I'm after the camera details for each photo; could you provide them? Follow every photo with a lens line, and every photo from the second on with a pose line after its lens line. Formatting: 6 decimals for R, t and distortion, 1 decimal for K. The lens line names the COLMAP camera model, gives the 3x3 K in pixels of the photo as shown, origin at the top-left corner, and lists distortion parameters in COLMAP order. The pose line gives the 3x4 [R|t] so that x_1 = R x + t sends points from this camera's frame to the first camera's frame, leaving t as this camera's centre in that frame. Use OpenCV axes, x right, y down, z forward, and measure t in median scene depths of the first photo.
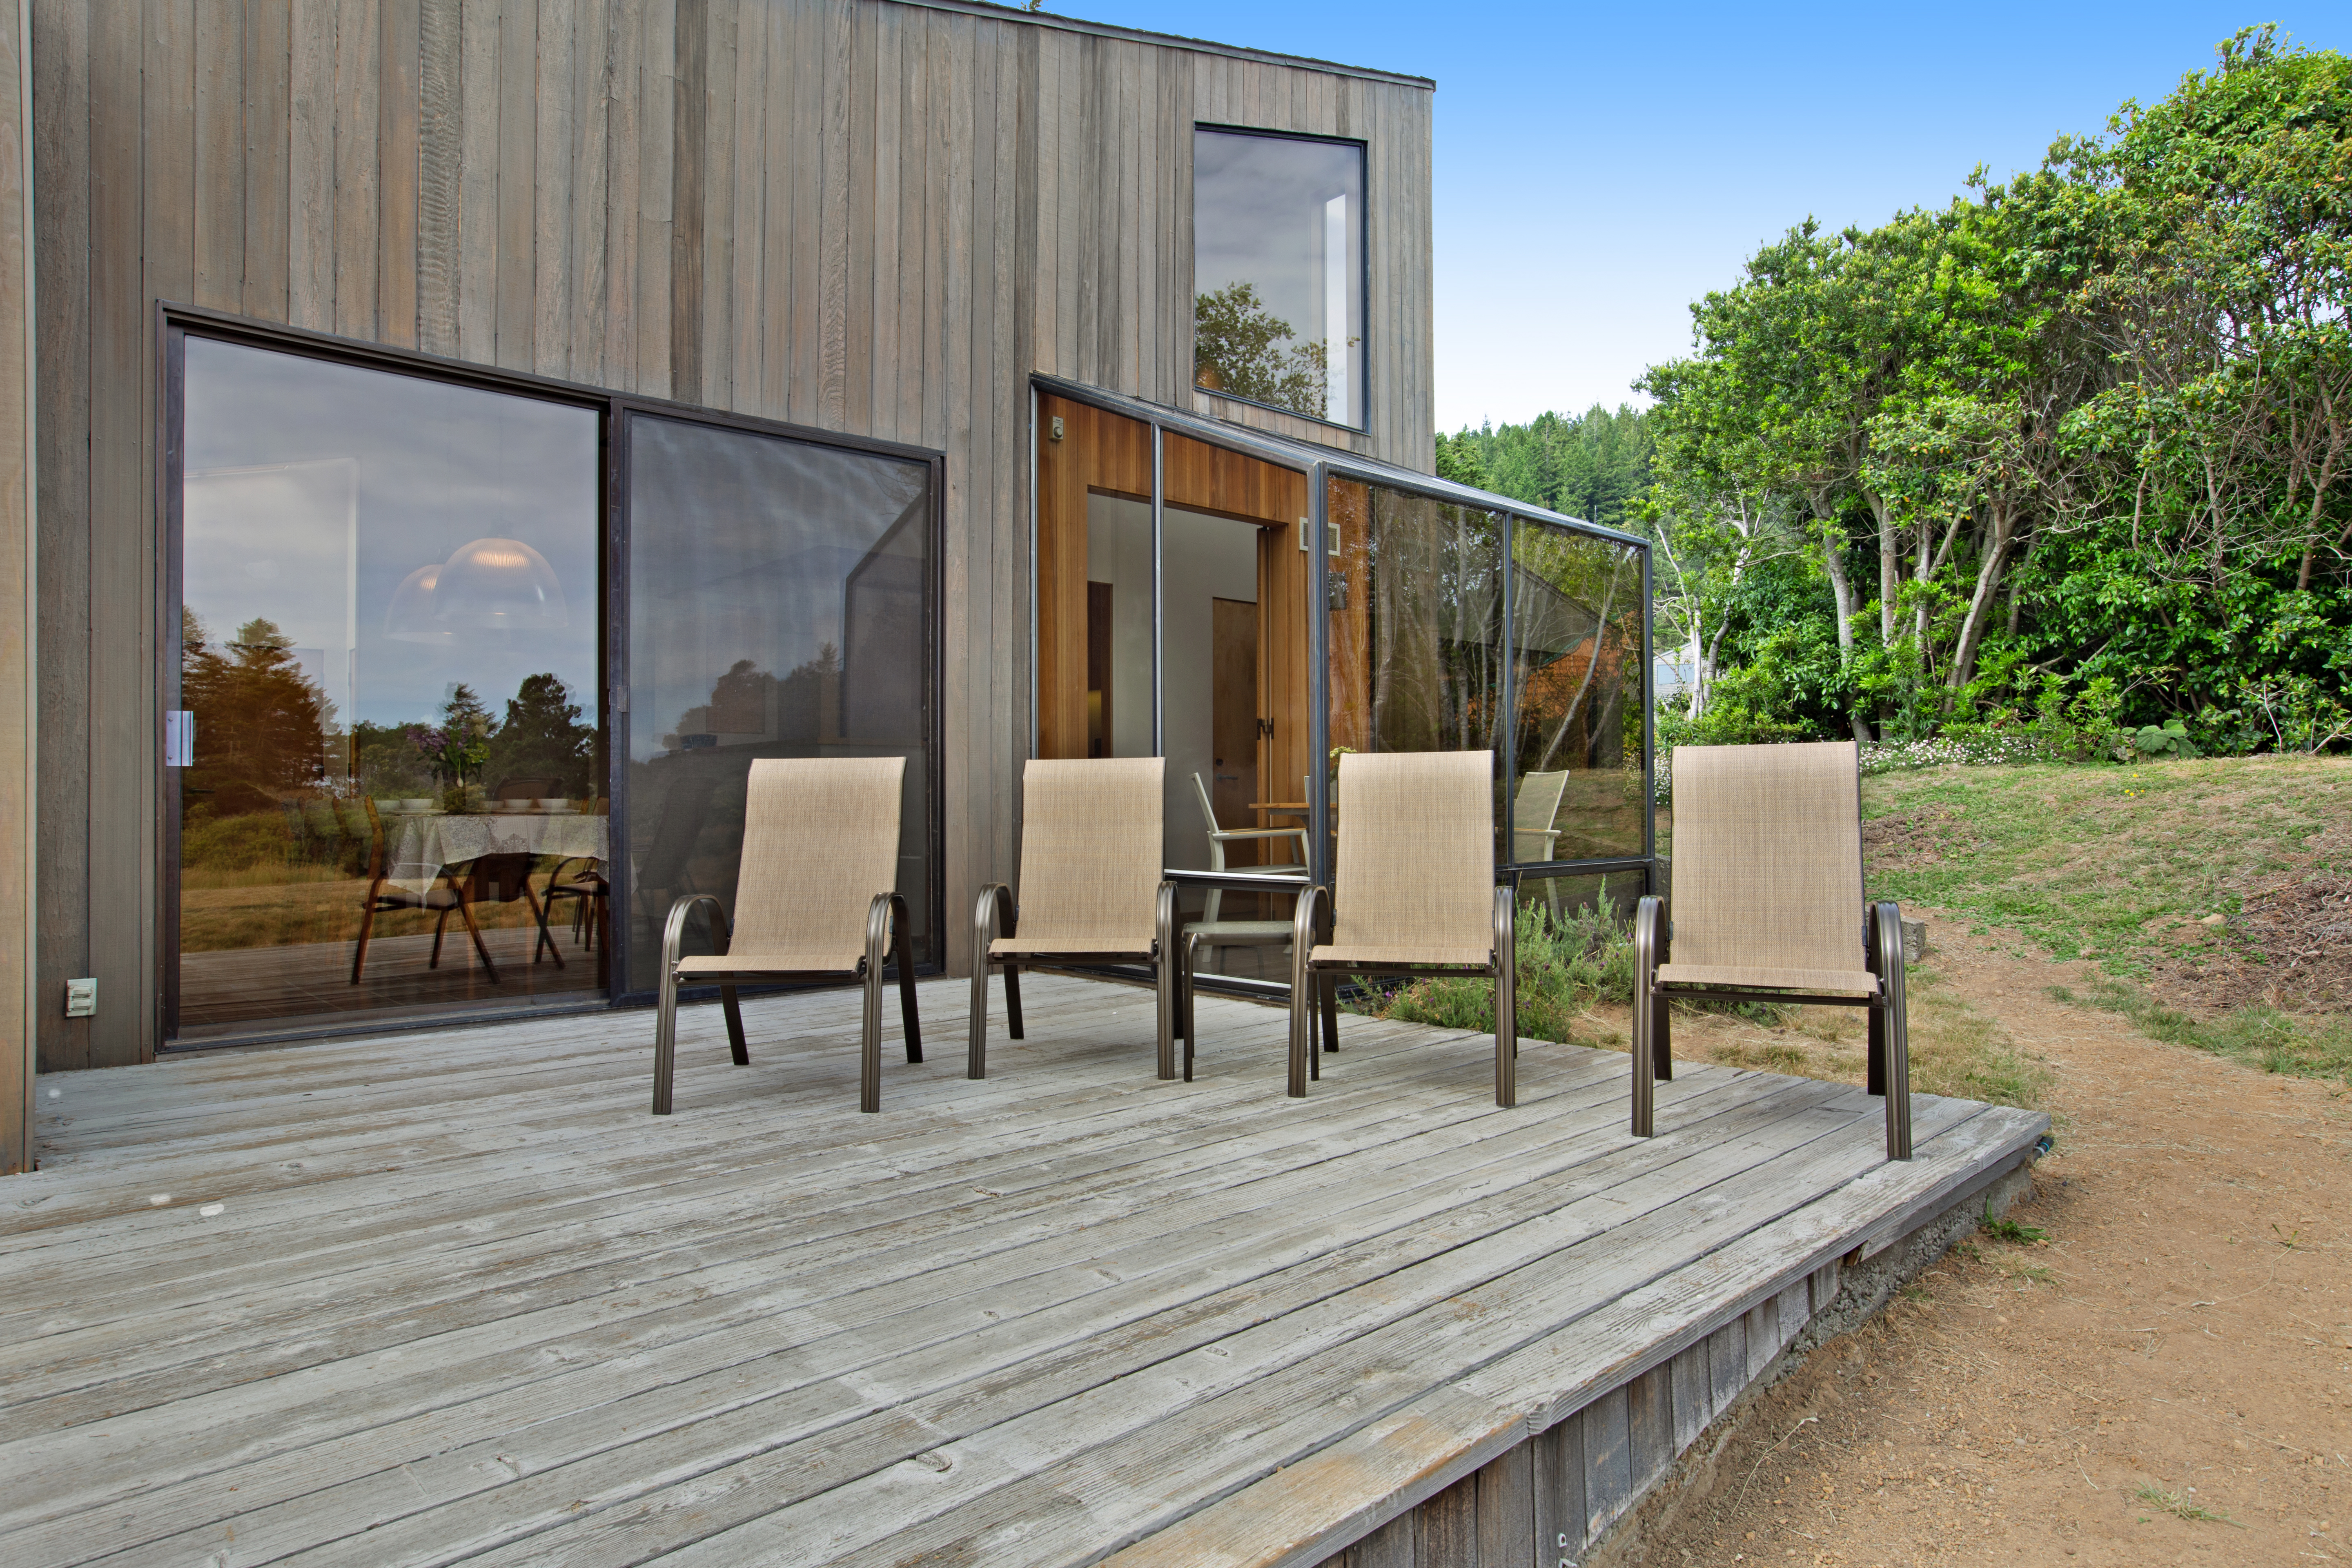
lens RADIAL K [[1360.6, 0, 1115.3], [0, 1360.6, 780.4], [0, 0, 1]] dist [-0.110116, 0.128099]
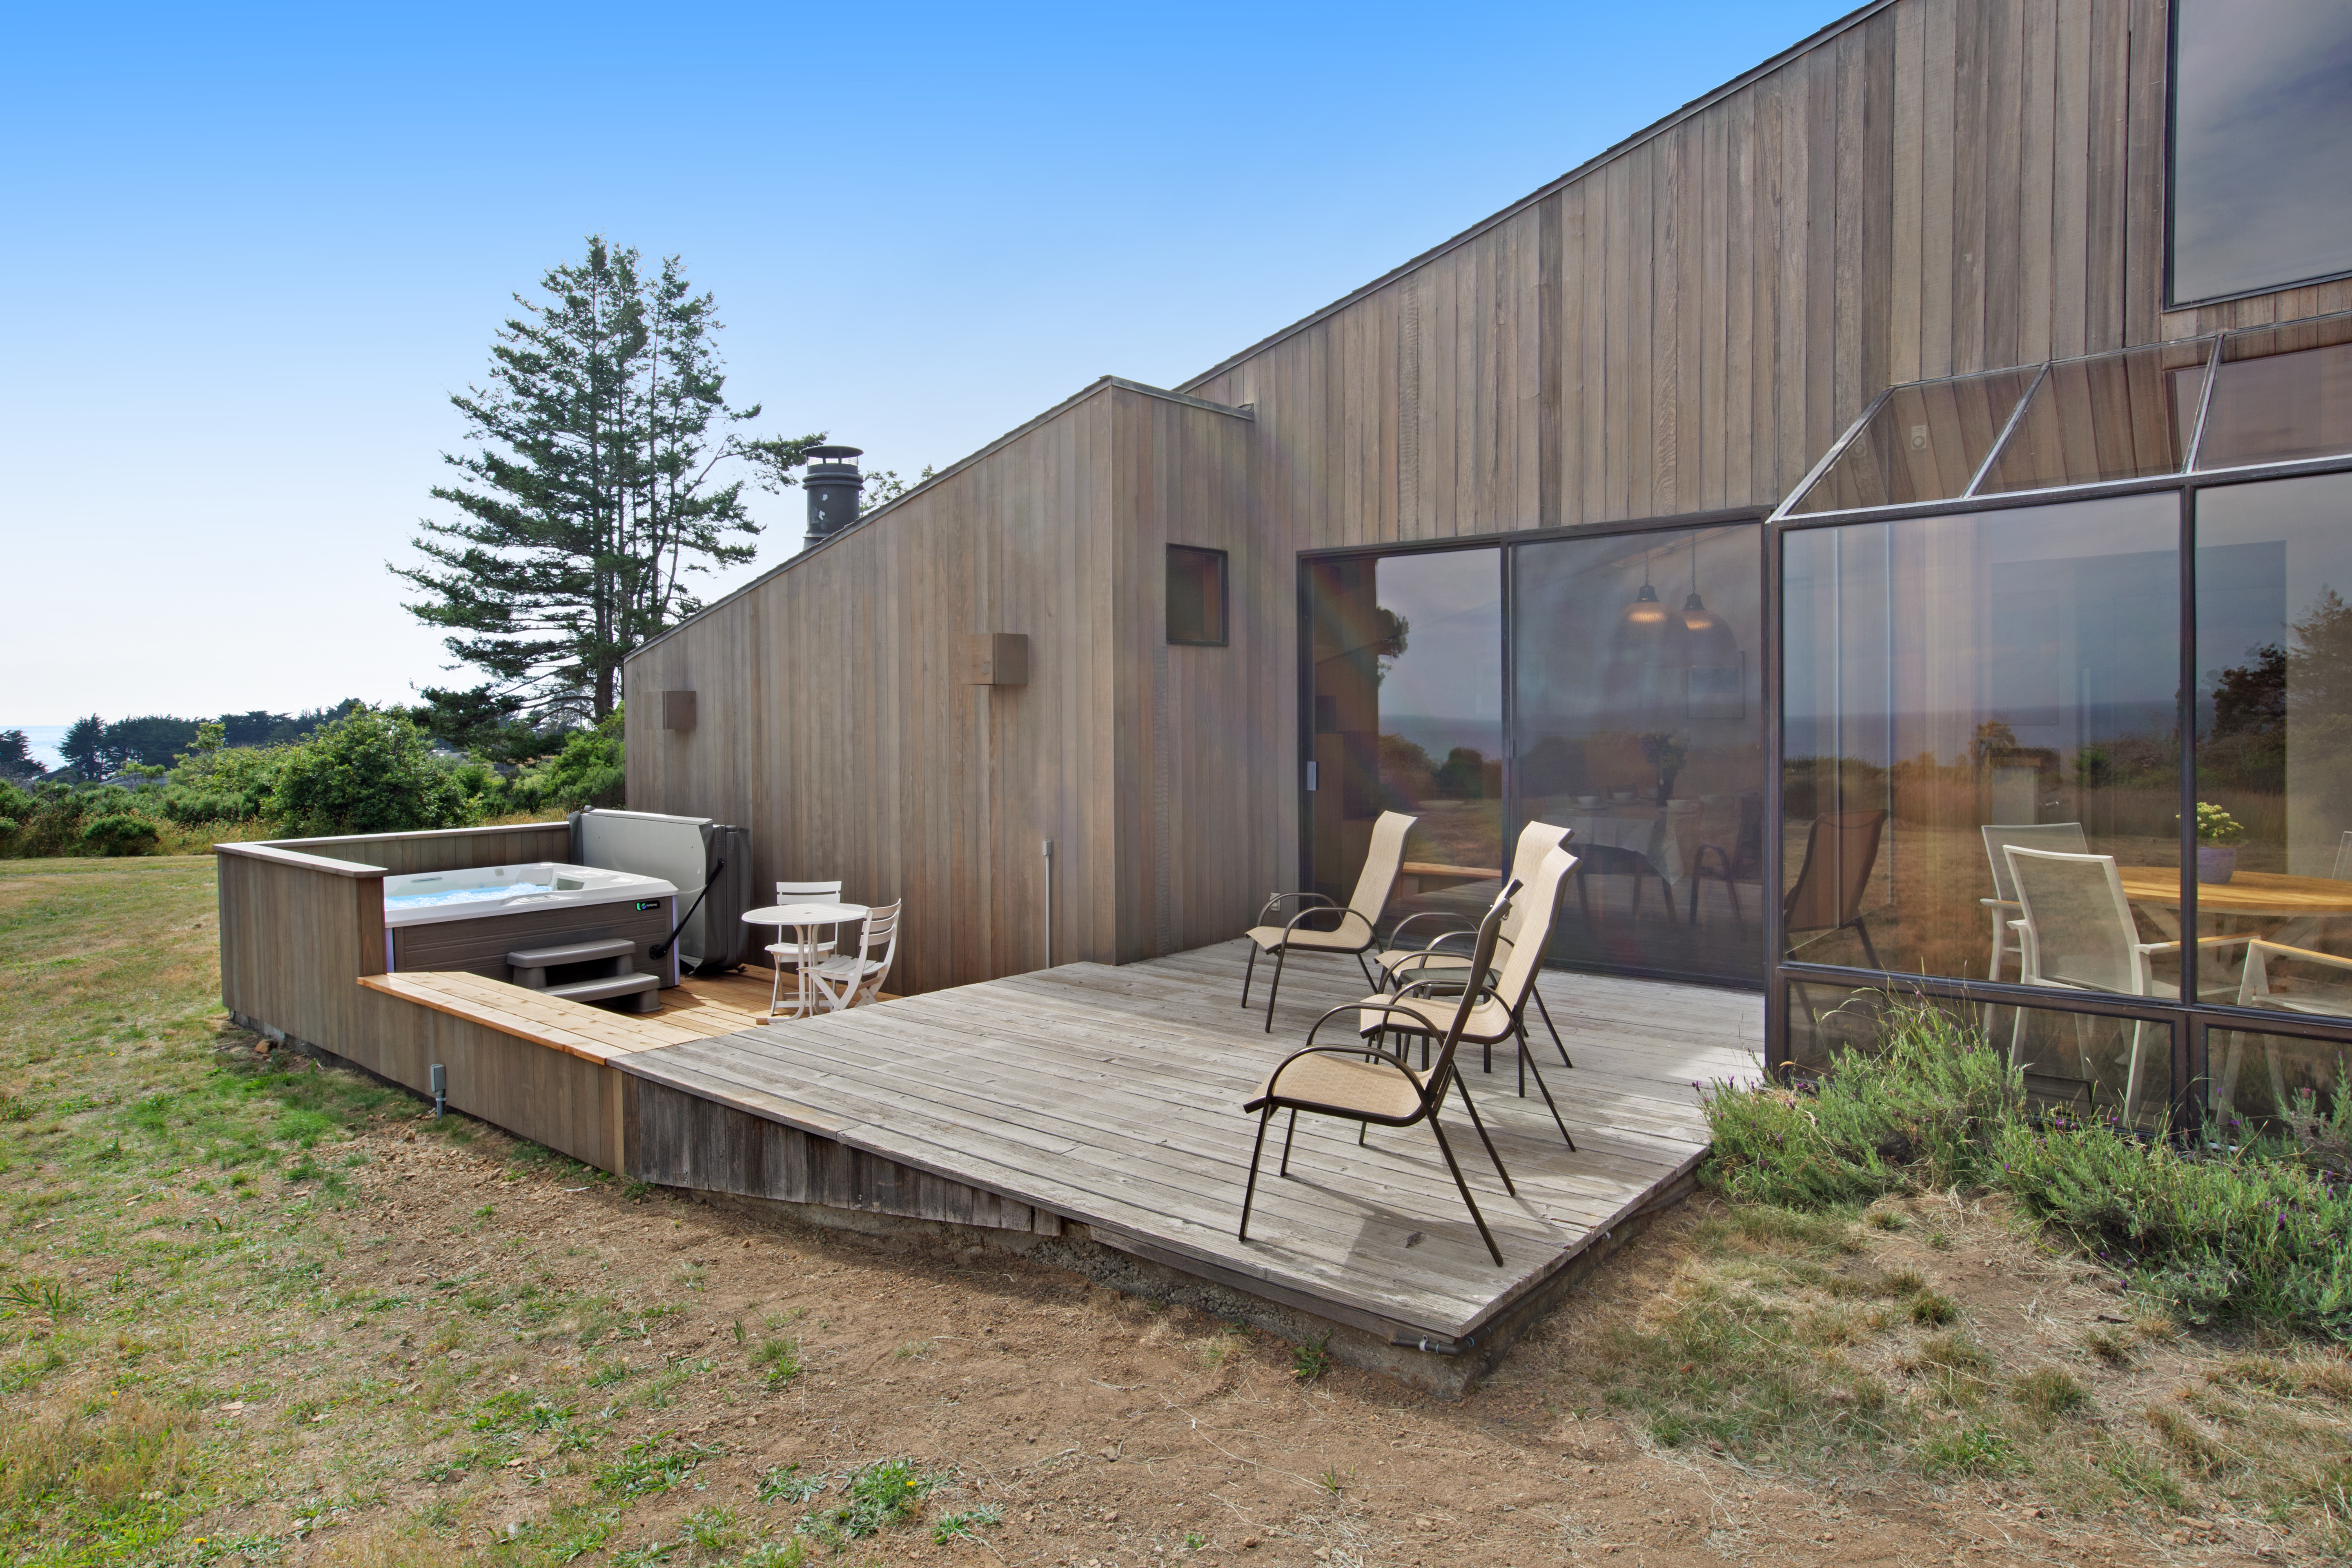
lens RADIAL K [[1441.3, 0, 1192.1], [0, 1441.3, 697.6], [0, 0, 1]] dist [-0.034644, 0.091370]
pose [[0.121712, -0.003432, -0.992560, 1.076552], [0.031283, 0.999511, 0.000380, -0.121281], [0.992072, -0.031096, 0.121760, 0.460545]]
